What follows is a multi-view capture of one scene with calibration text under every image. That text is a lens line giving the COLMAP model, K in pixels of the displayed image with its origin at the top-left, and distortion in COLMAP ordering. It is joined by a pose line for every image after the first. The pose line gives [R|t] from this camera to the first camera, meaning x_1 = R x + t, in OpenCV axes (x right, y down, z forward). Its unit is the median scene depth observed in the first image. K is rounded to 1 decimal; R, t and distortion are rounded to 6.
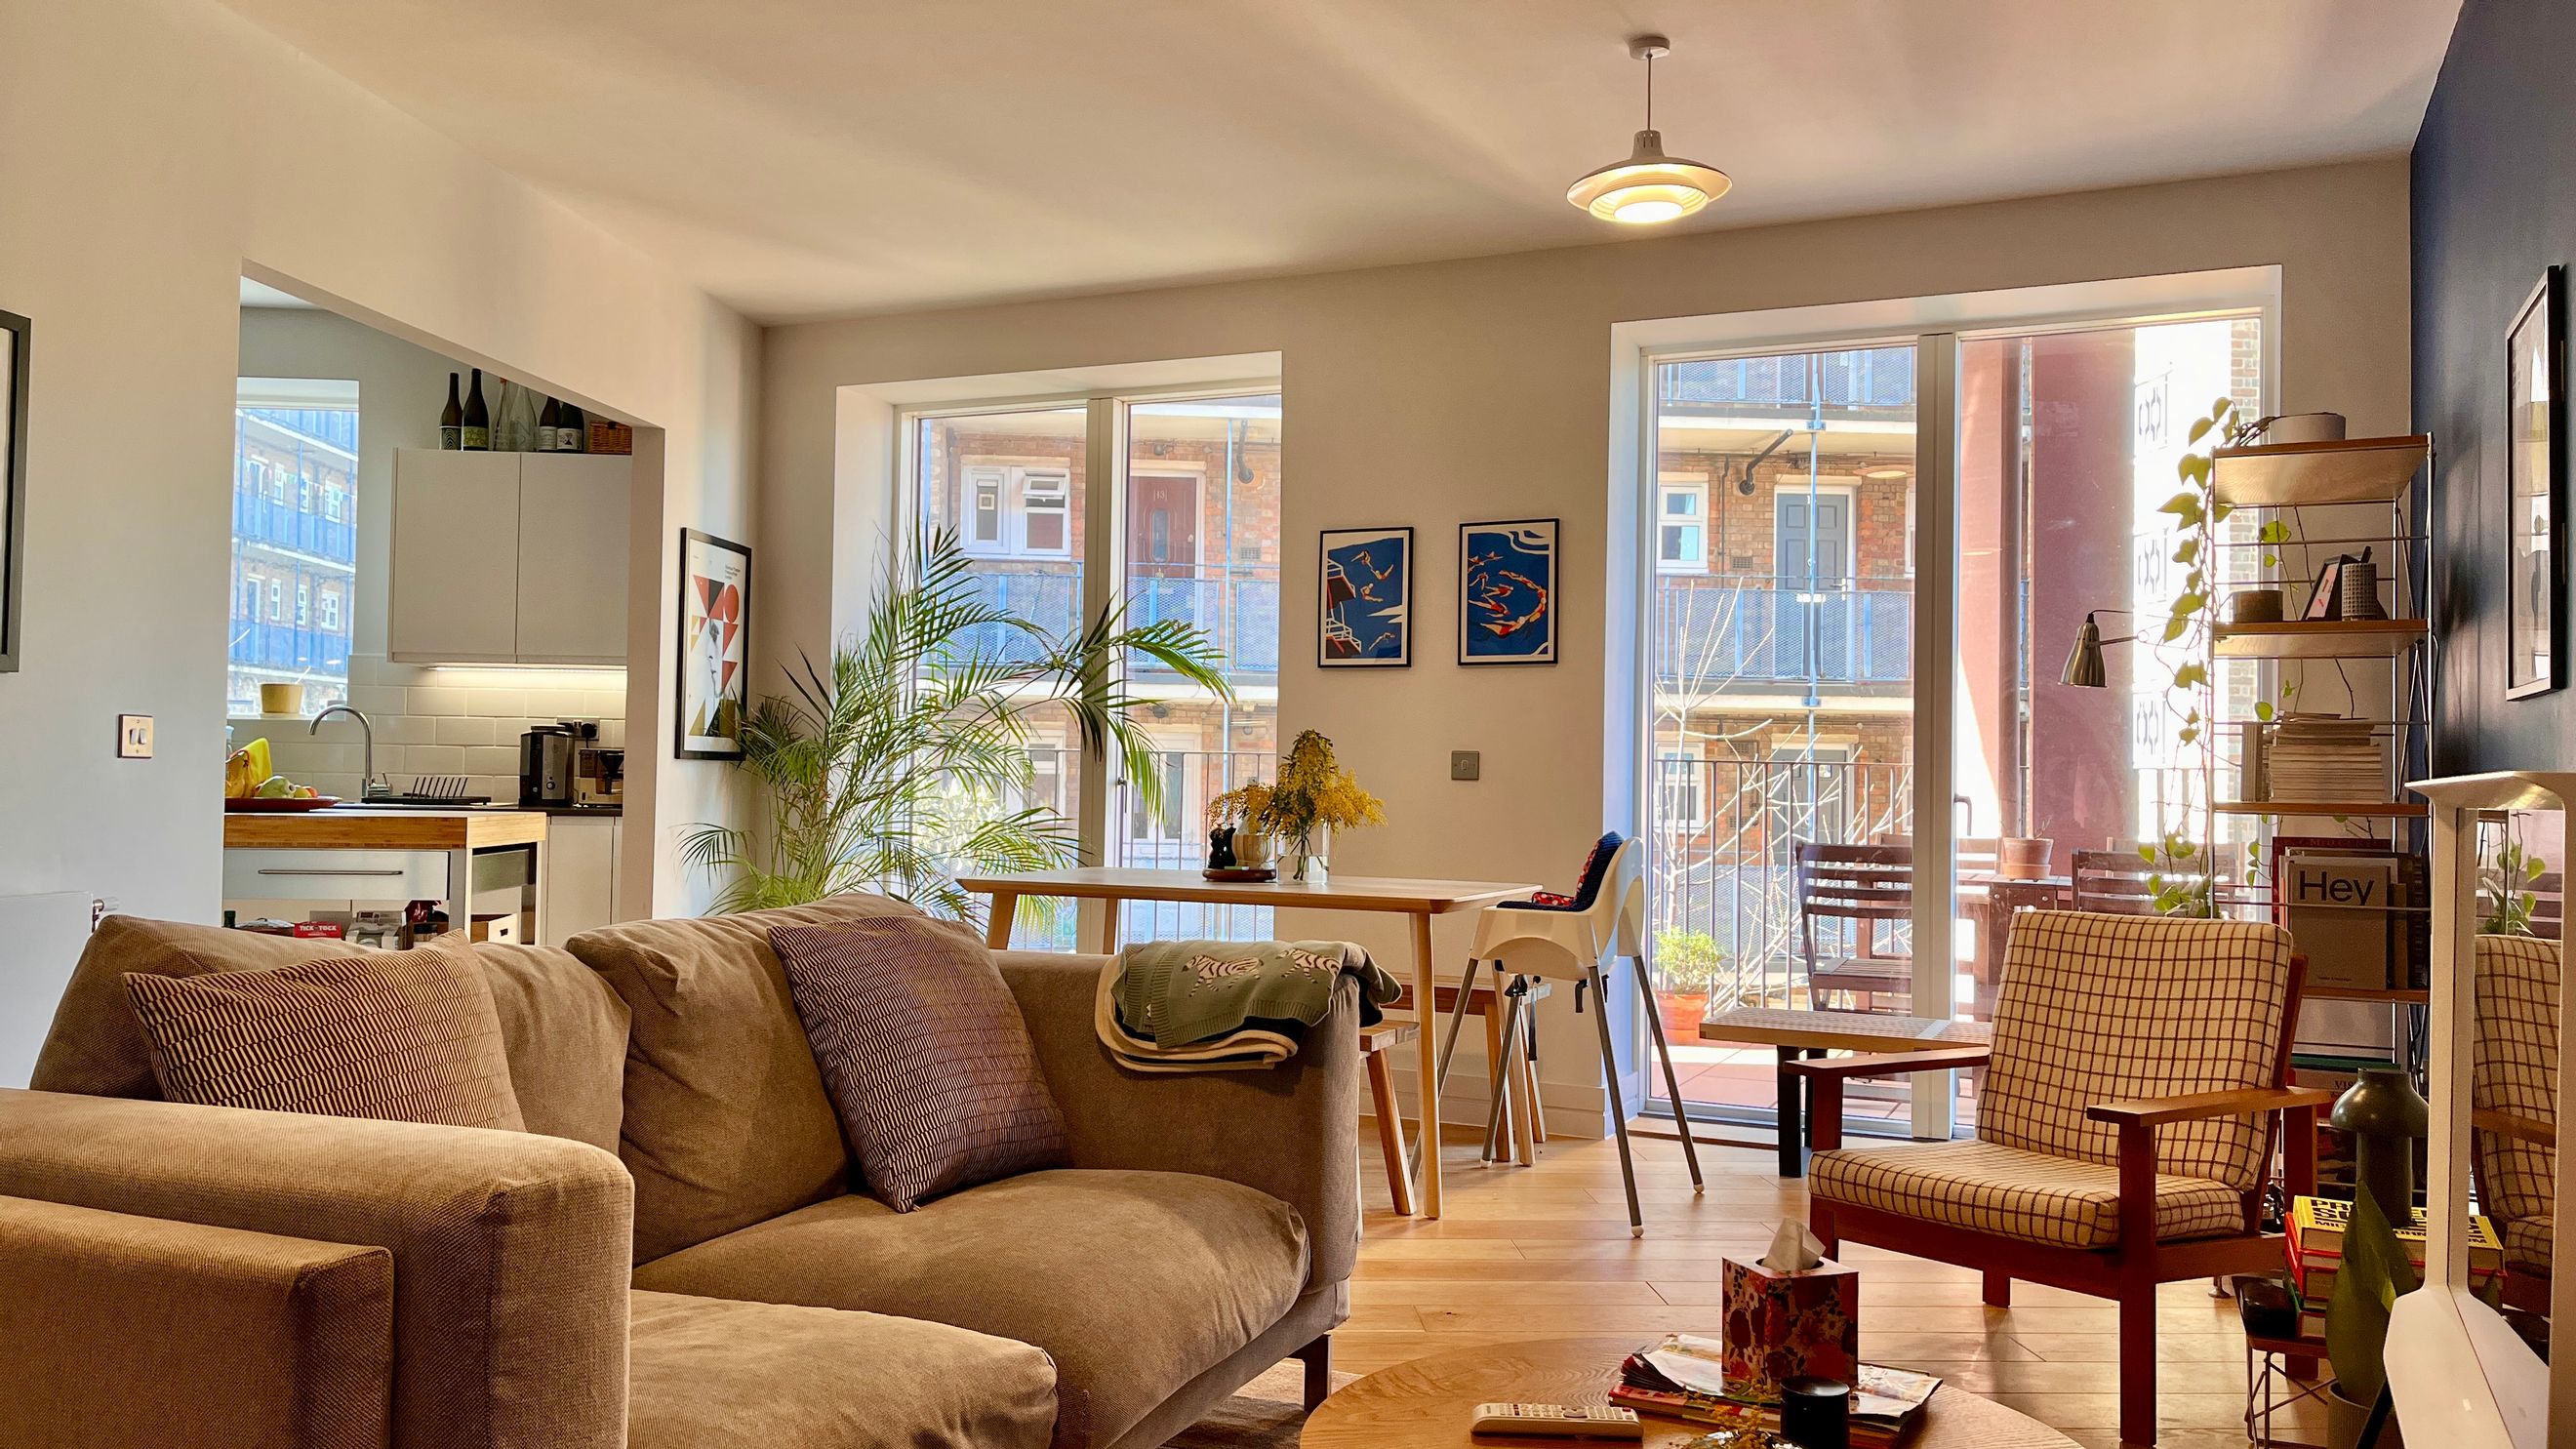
lens RADIAL K [[1931.7, 0, 1297.2], [0, 1931.7, 738.6], [0, 0, 1]] dist [0.027211, -0.006754]
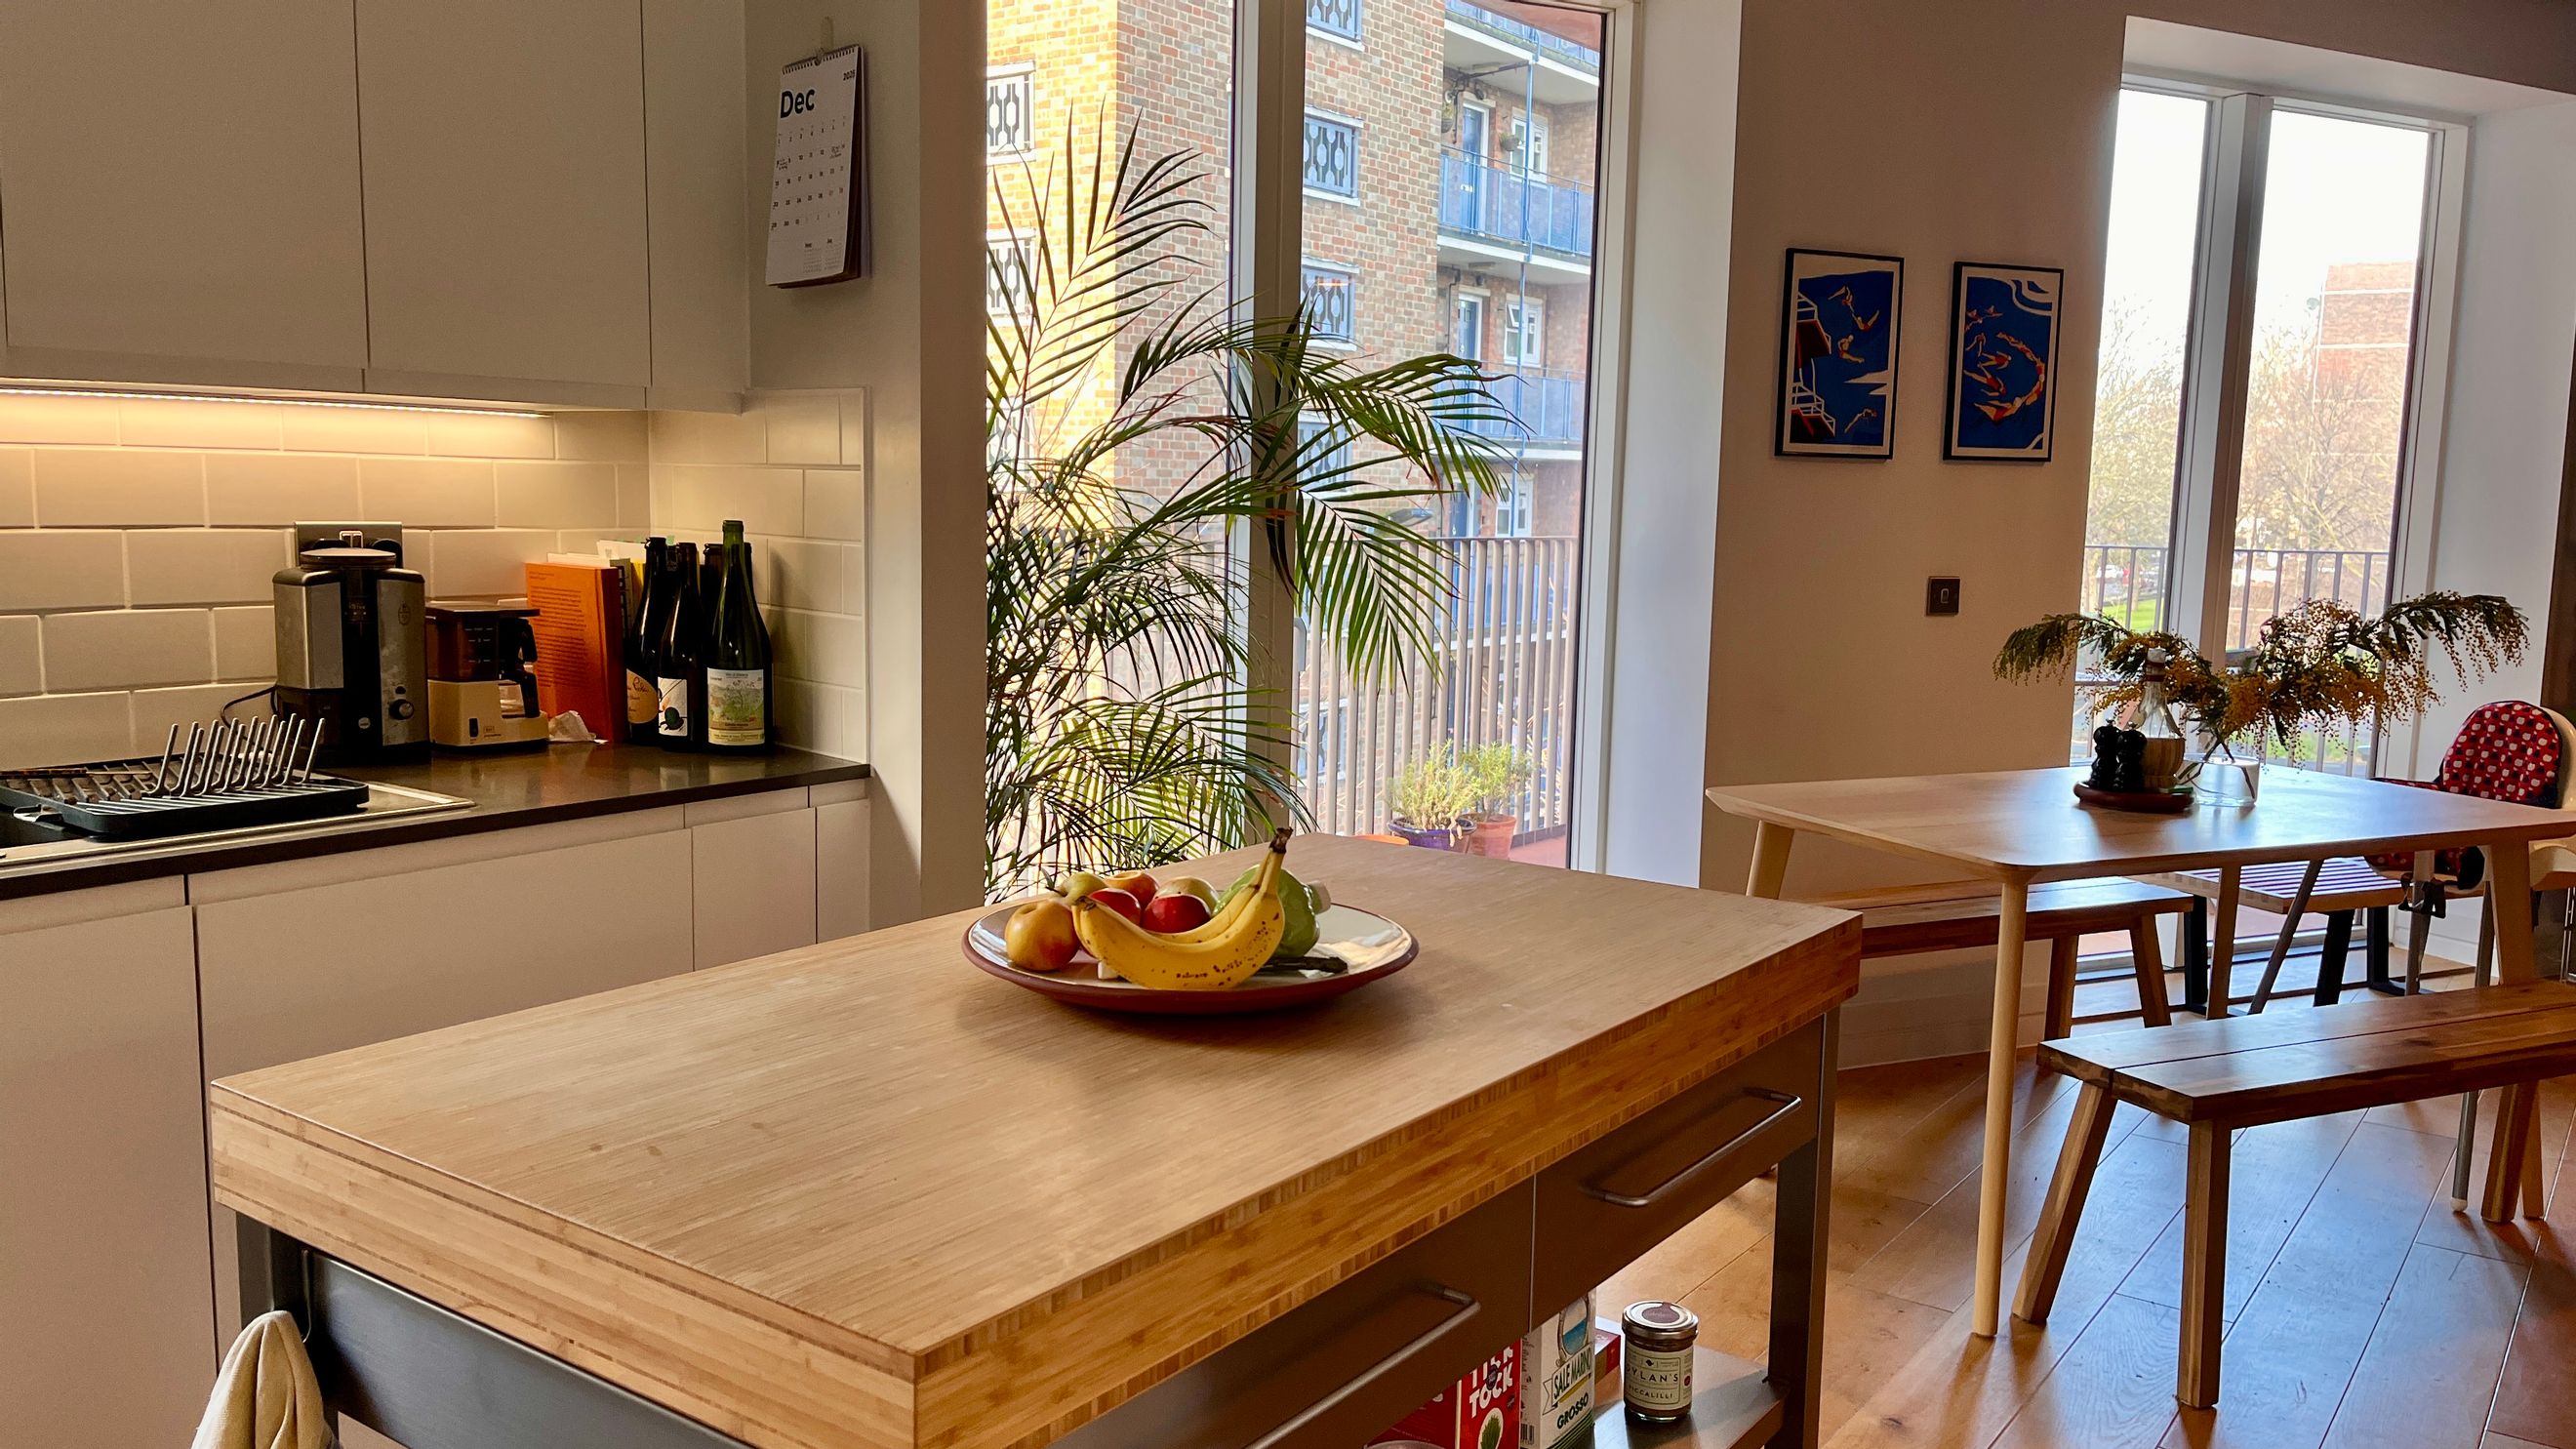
lens RADIAL K [[1974.1, 0, 1305.7], [0, 1974.1, 757.2], [0, 0, 1]] dist [0.020381, -0.003940]
pose [[0.633979, -0.105182, 0.766164, -0.658825], [-0.025442, 0.987335, 0.156598, -0.037793], [-0.772932, -0.118773, 0.623273, 0.704552]]
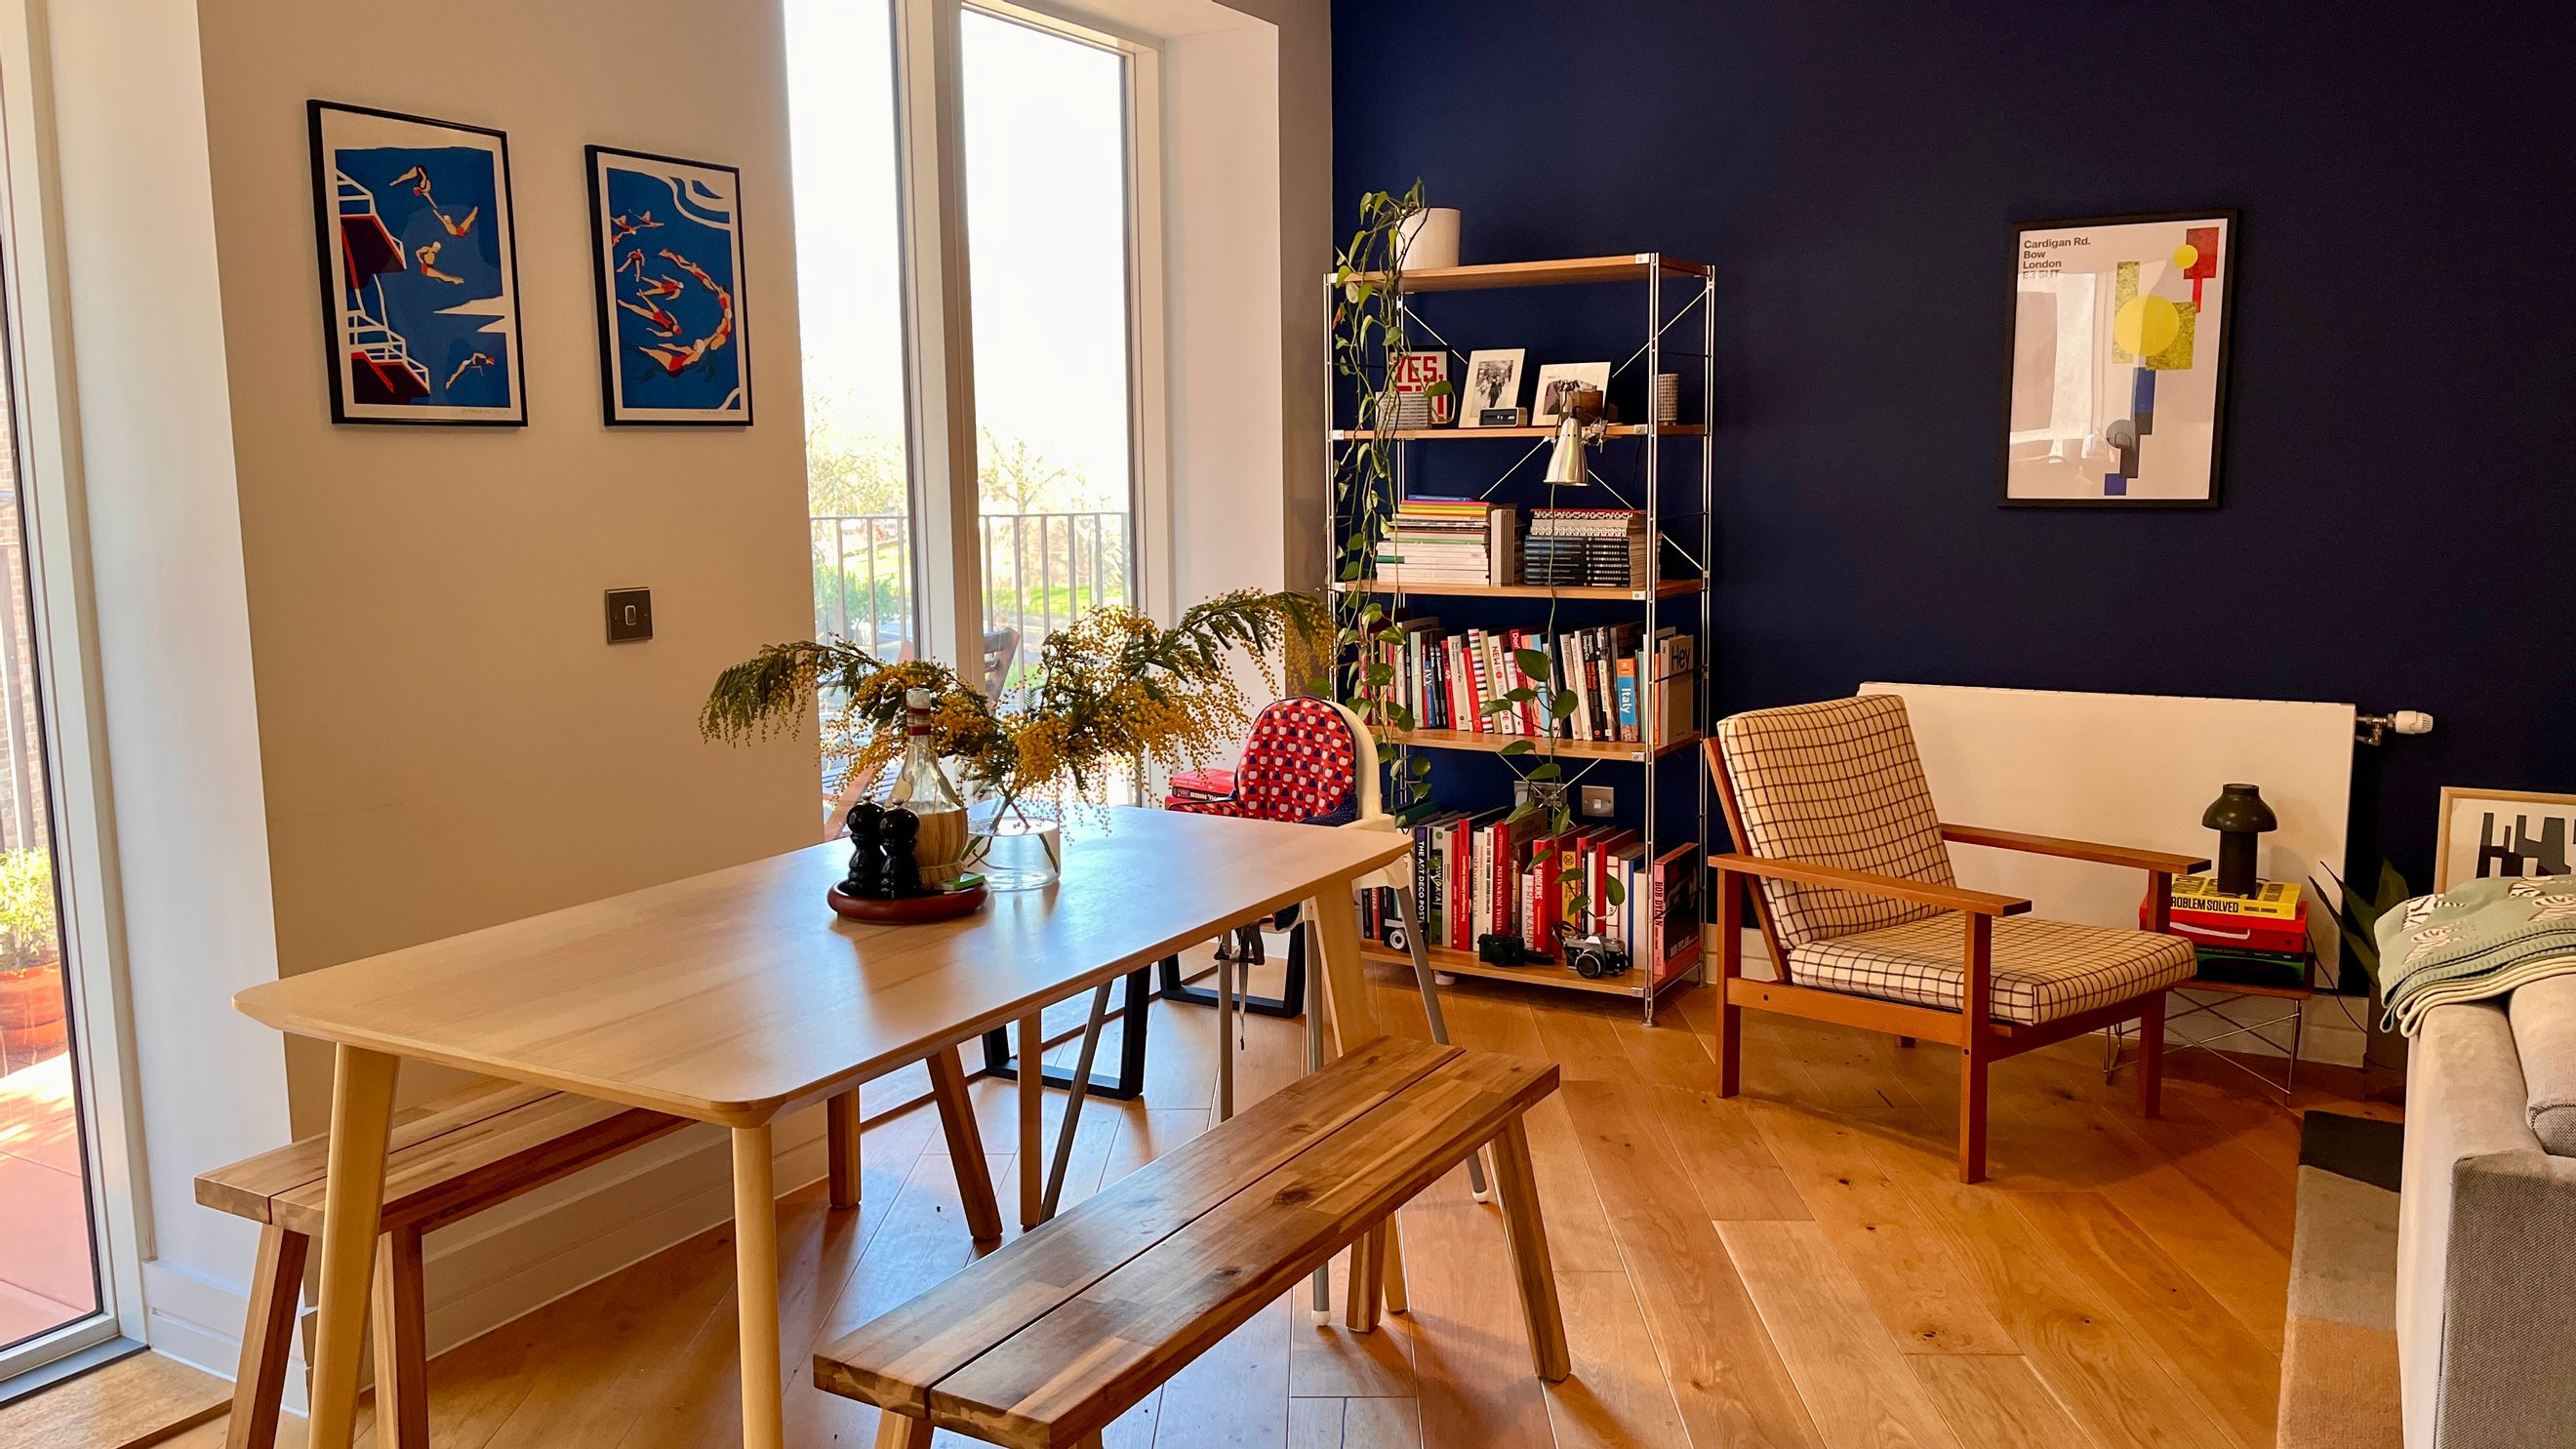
lens RADIAL K [[1931.7, 0, 1297.2], [0, 1931.7, 738.6], [0, 0, 1]] dist [0.027211, -0.006754]
pose [[0.073746, -0.161443, 0.984123, -0.434370], [-0.011631, 0.986603, 0.162722, -0.041818], [-0.997209, -0.023447, 0.070880, 0.772992]]
